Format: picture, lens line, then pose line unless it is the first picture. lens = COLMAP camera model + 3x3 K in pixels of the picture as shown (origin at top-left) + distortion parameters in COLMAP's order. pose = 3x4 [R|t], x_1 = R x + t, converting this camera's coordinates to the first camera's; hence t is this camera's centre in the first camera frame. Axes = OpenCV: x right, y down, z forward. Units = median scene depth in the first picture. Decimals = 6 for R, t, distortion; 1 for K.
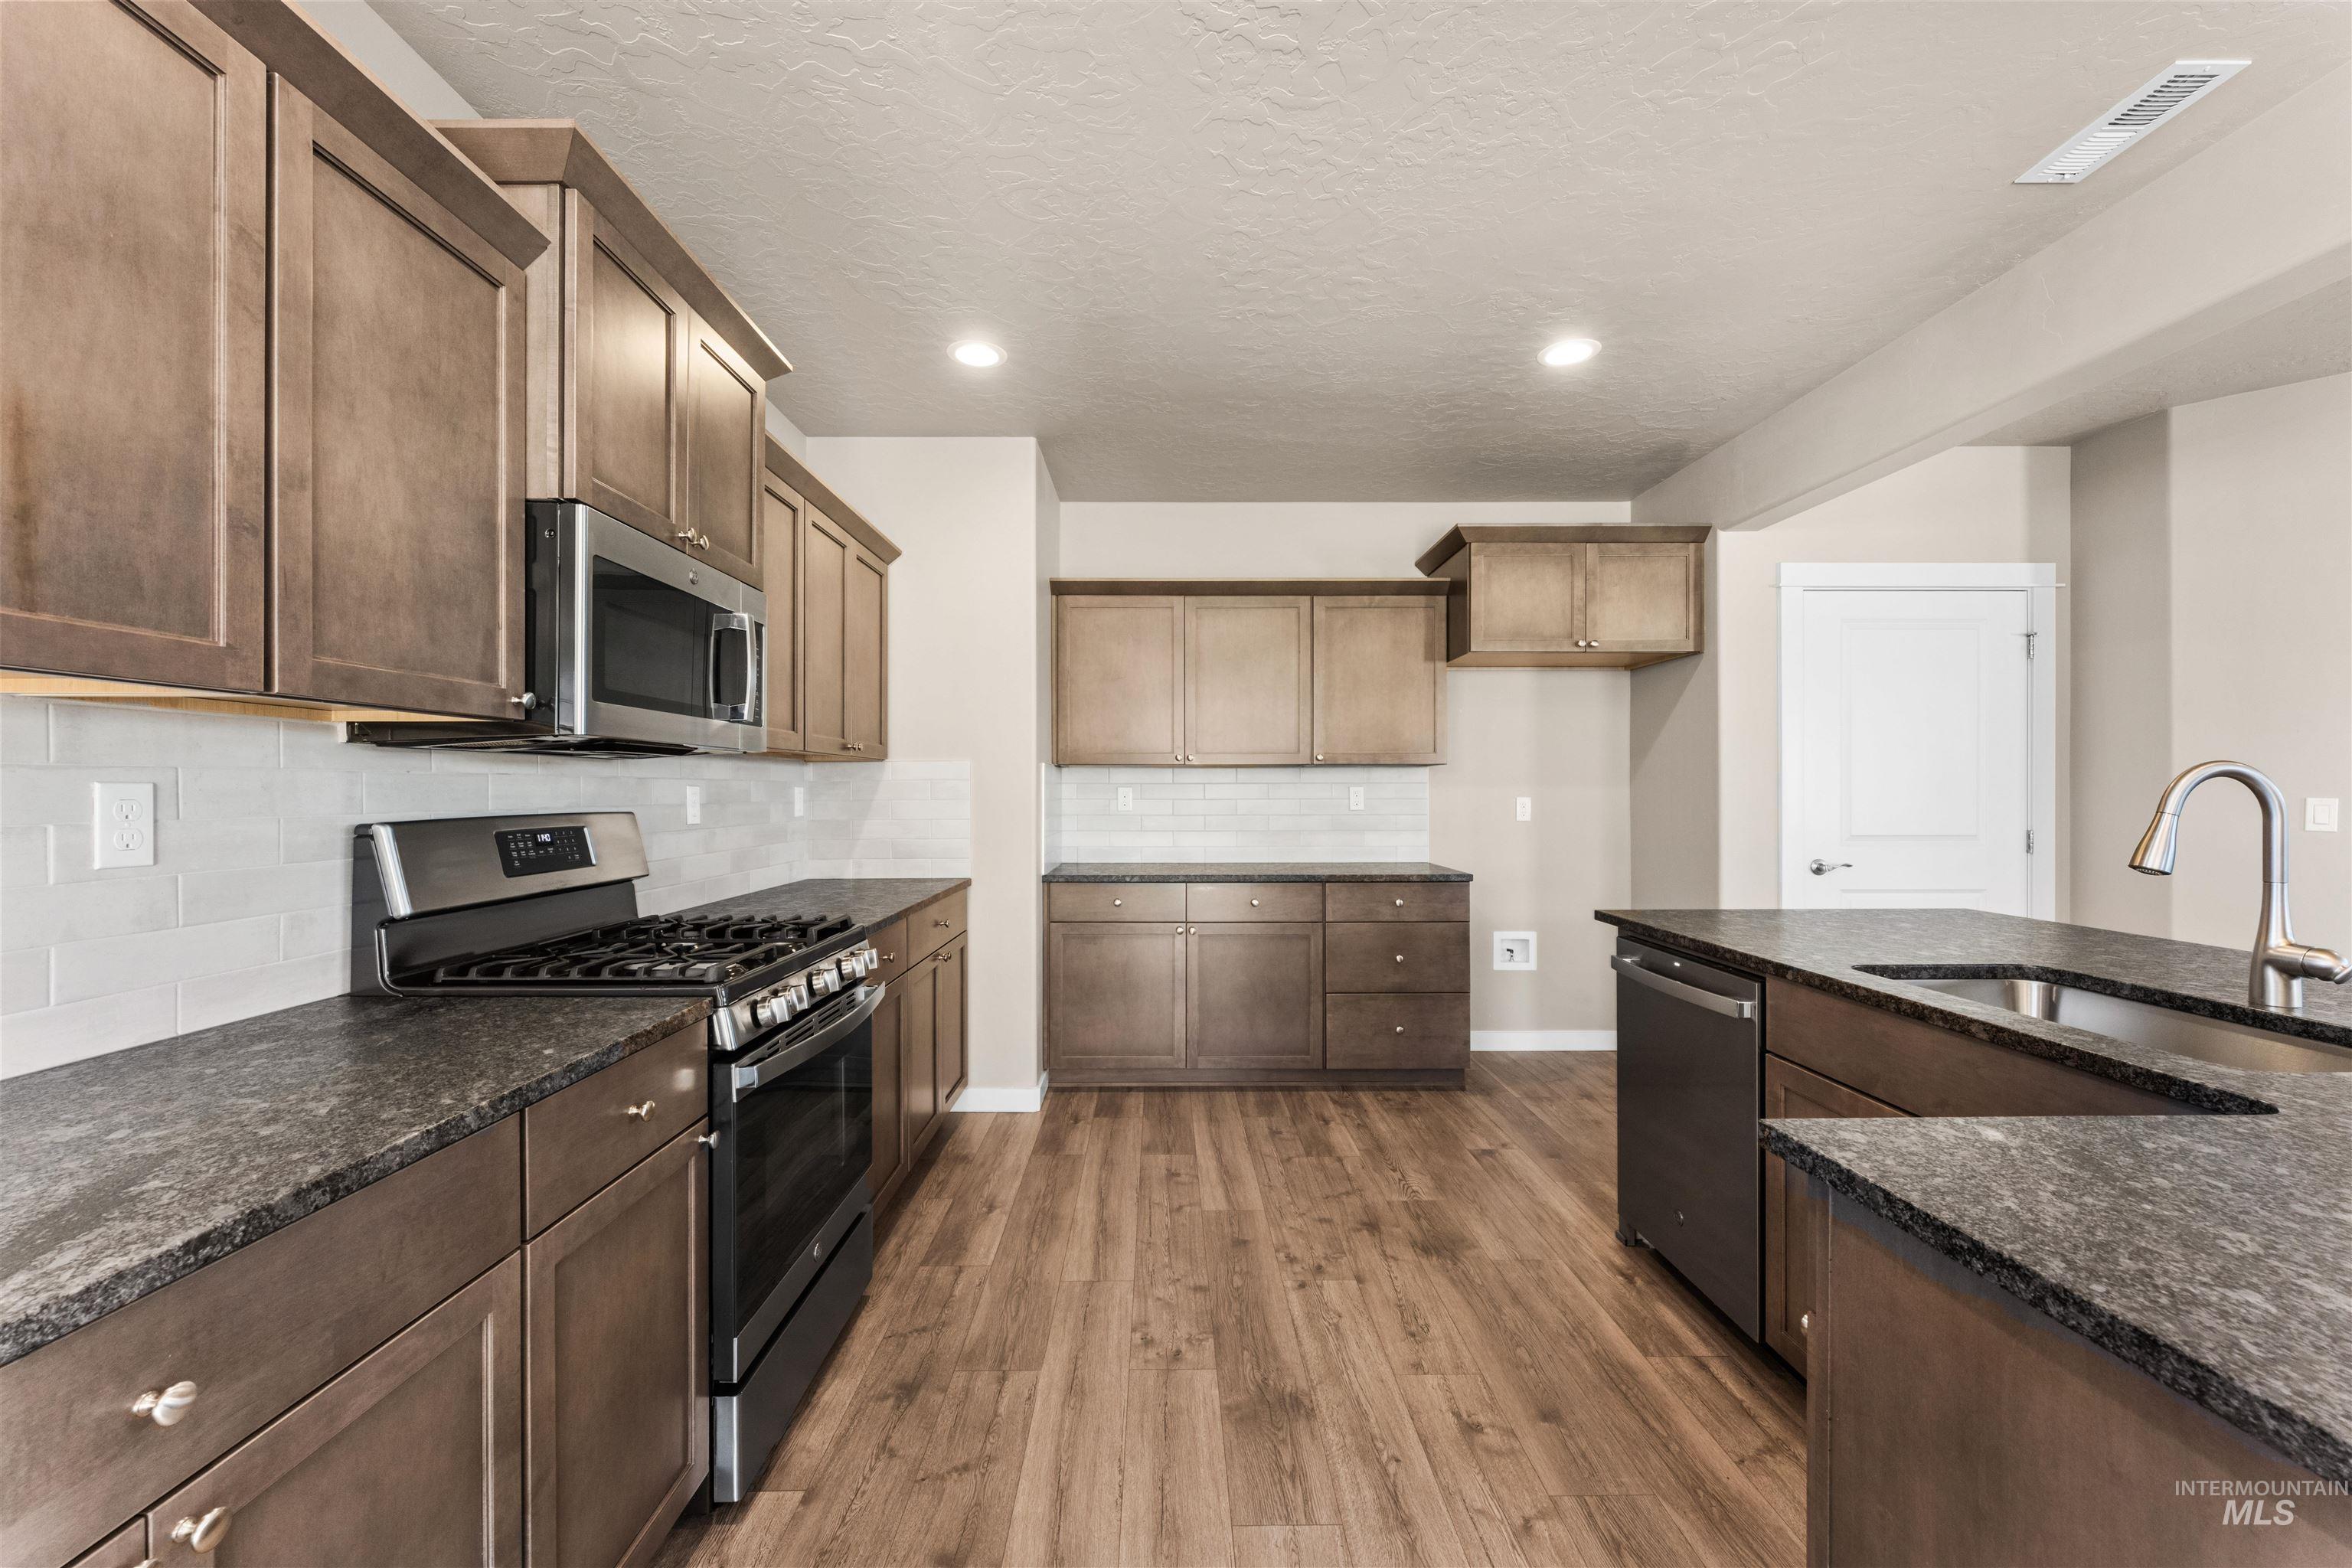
lens RADIAL K [[935.3, 0, 1167.8], [0, 935.3, 789.0], [0, 0, 1]] dist [0.004242, -0.001343]
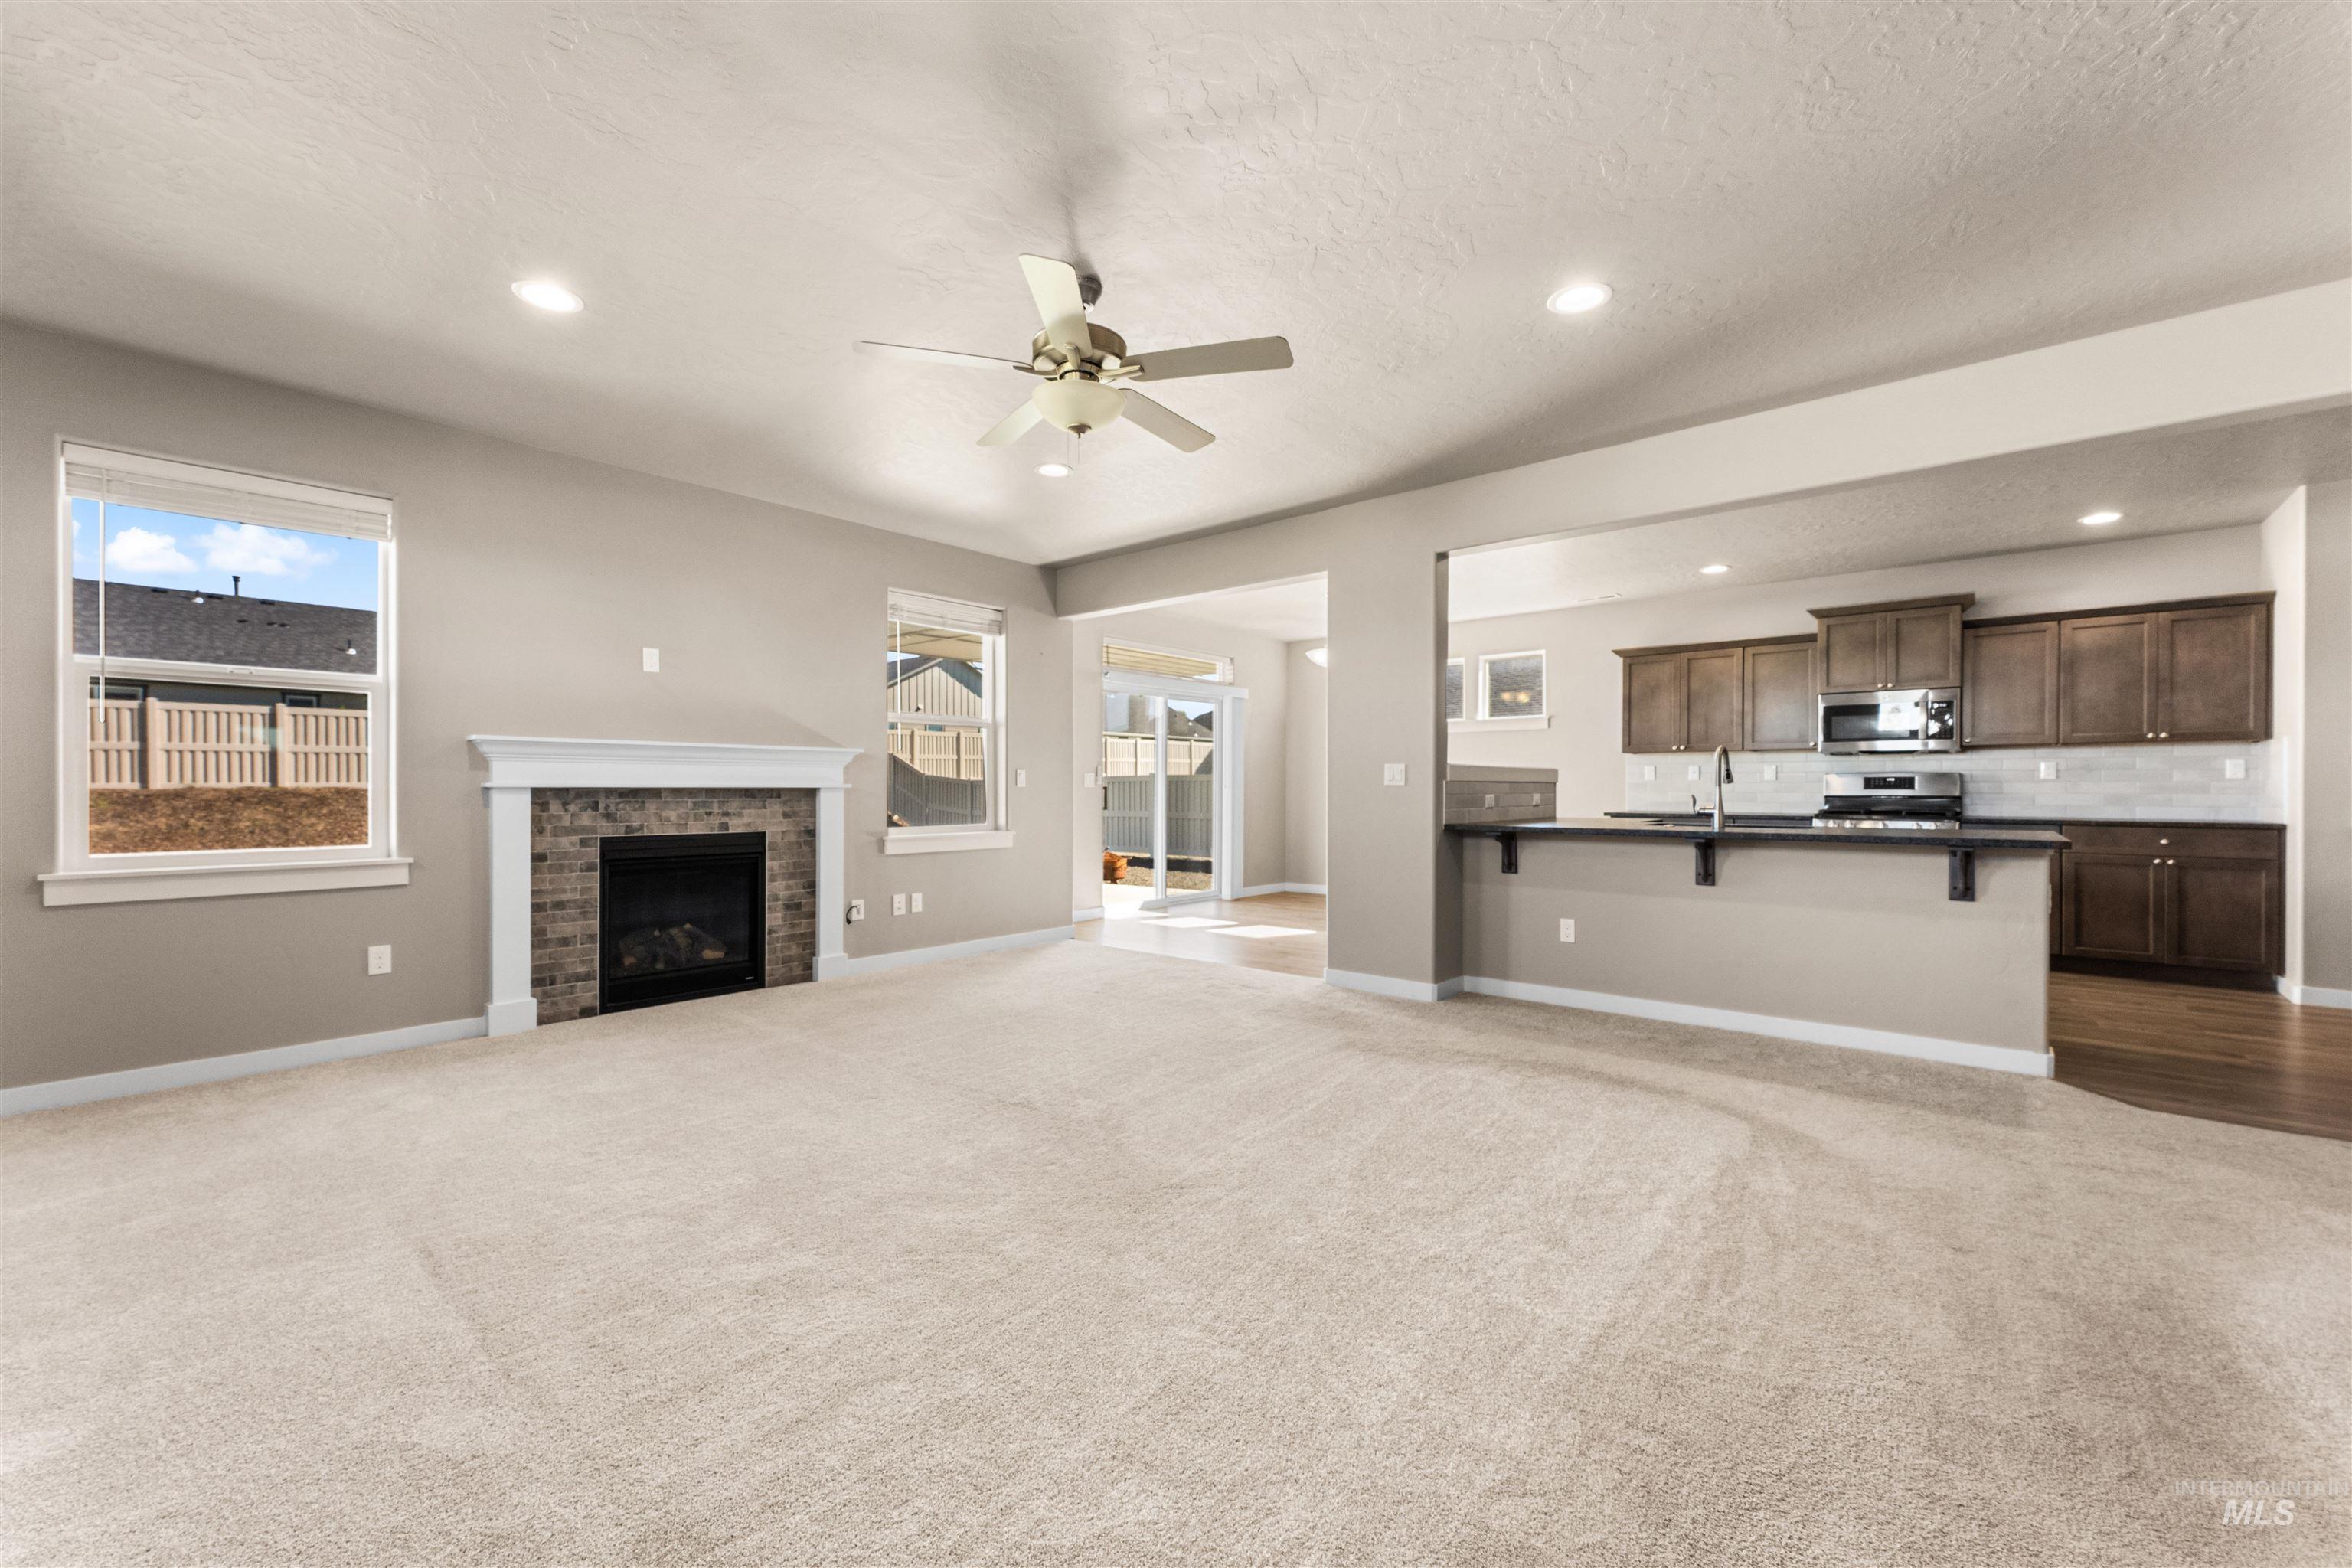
lens RADIAL K [[935.3, 0, 1172.4], [0, 935.3, 788.7], [0, 0, 1]] dist [0.004242, -0.001343]
pose [[-0.652458, 0.001312, -0.757824, 3.831660], [-0.000037, 0.999998, 0.001763, 0.086764], [0.757825, 0.001178, -0.652457, 1.361600]]
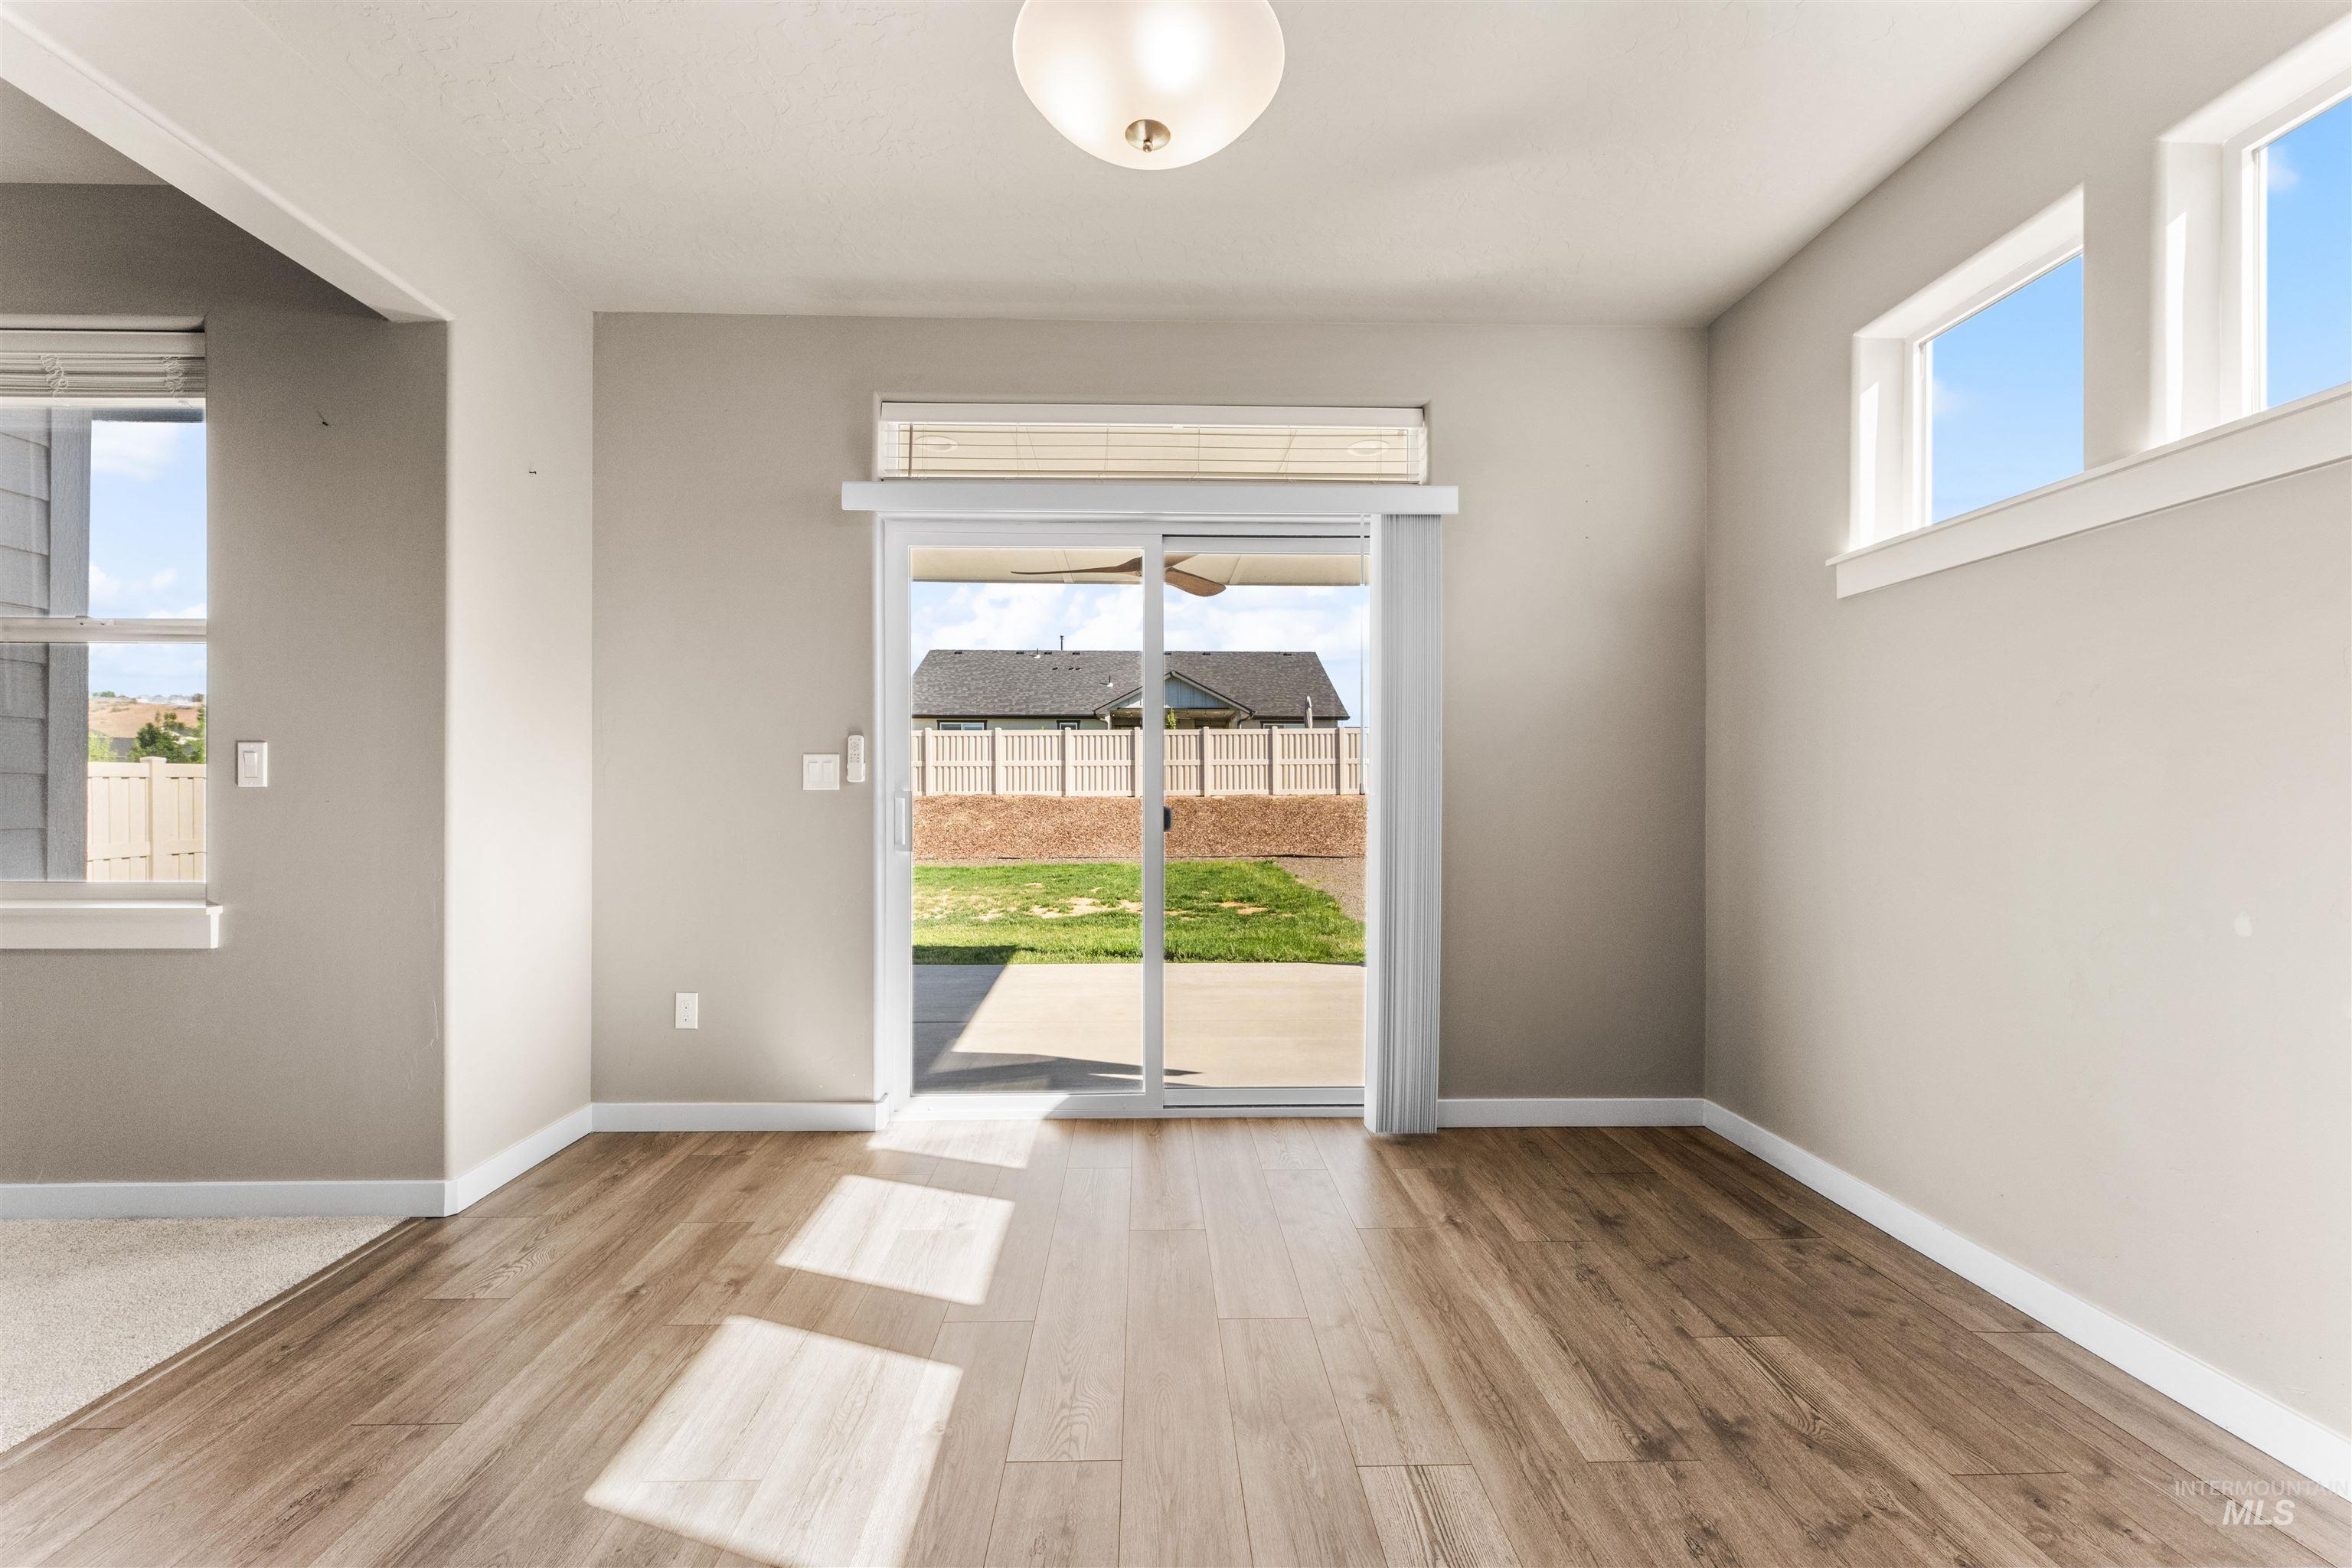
lens RADIAL K [[935.3, 0, 1172.3], [0, 935.3, 790.1], [0, 0, 1]] dist [0.004242, -0.001343]
pose [[-0.999626, -0.000294, -0.027337, 0.257826], [-0.000156, 0.999987, -0.005070, 0.096027], [0.027339, -0.005064, -0.999613, -0.028977]]
